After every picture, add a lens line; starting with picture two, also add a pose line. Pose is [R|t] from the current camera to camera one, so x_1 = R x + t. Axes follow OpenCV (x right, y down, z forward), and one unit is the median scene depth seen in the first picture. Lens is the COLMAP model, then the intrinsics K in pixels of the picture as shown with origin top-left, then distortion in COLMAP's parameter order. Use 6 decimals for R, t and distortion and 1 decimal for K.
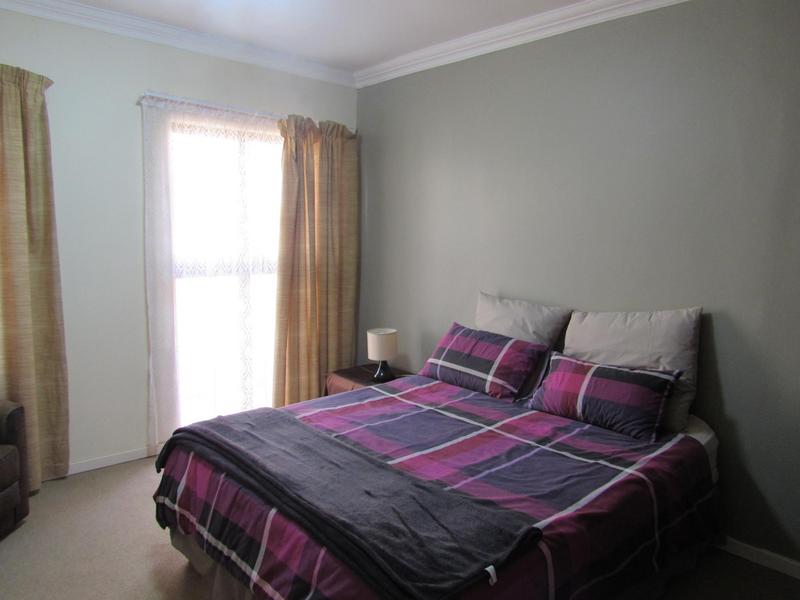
lens RADIAL K [[575.0, 0, 400.9], [0, 575.0, 299.0], [0, 0, 1]] dist [-0.022440, 0.011452]
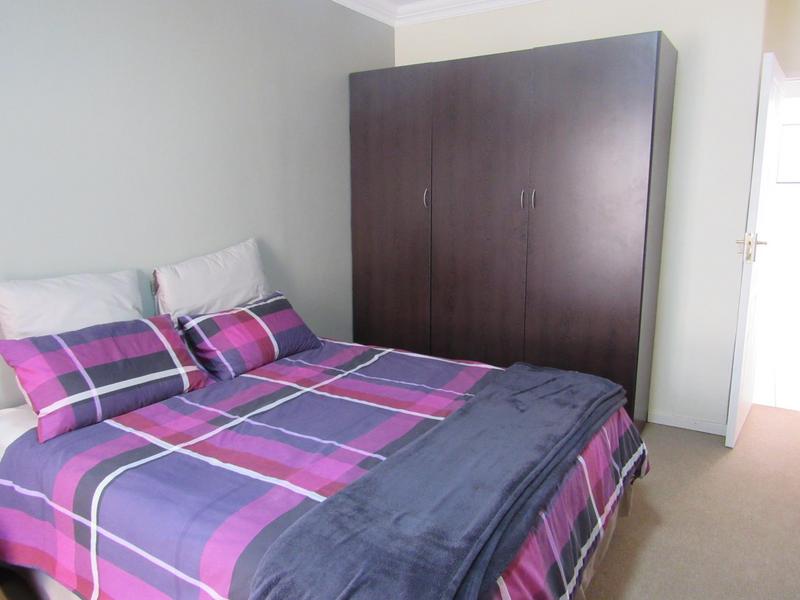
lens RADIAL K [[575.0, 0, 401.0], [0, 575.0, 298.4], [0, 0, 1]] dist [-0.022440, 0.011452]
pose [[-0.260061, -0.187906, 0.947132, -0.684486], [0.131255, 0.964899, 0.227471, -0.093381], [-0.956630, 0.183472, -0.226269, 1.012330]]
